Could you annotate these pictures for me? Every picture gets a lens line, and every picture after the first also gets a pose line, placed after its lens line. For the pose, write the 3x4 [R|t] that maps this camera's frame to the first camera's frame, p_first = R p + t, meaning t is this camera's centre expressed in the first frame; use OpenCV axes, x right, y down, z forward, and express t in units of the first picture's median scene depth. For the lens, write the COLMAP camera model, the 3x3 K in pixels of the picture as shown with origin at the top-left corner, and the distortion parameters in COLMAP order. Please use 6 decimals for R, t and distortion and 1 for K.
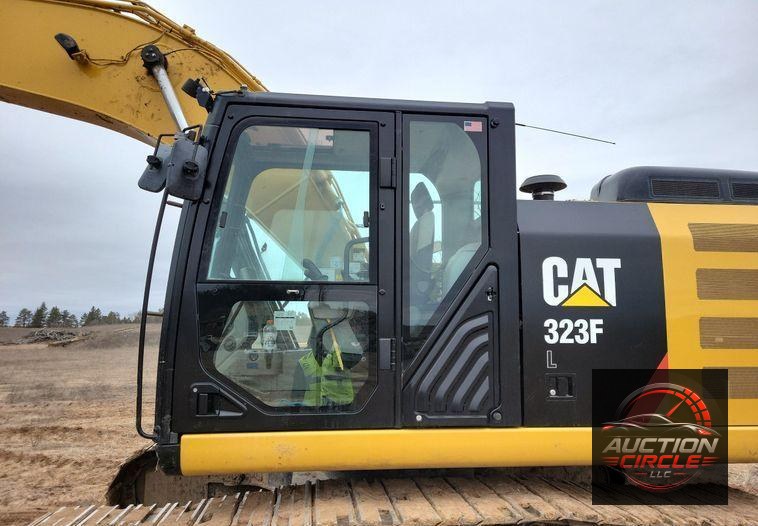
lens RADIAL K [[561.1, 0, 382.6], [0, 561.1, 280.0], [0, 0, 1]] dist [0.051750, -0.036871]
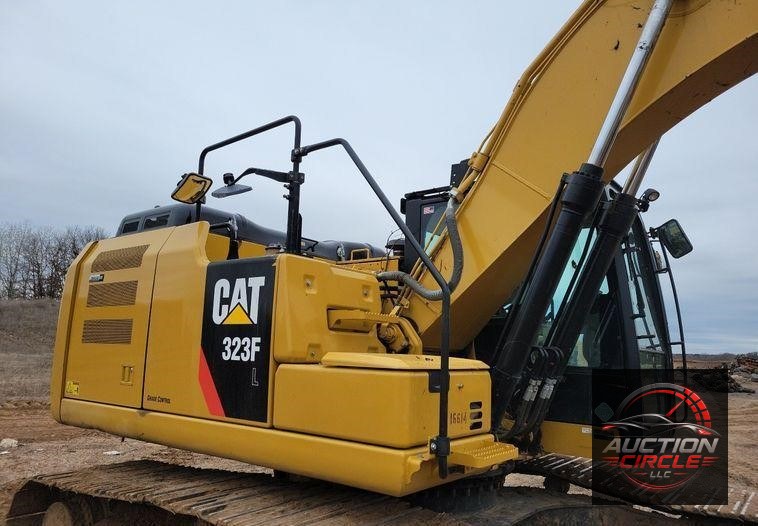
lens RADIAL K [[561.1, 0, 382.6], [0, 561.1, 280.0], [0, 0, 1]] dist [0.051750, -0.036871]
pose [[0.719579, -0.066361, -0.691232, 1.256982], [0.034832, 0.997619, -0.059515, 0.035280], [0.693536, 0.018749, 0.720178, 0.434056]]
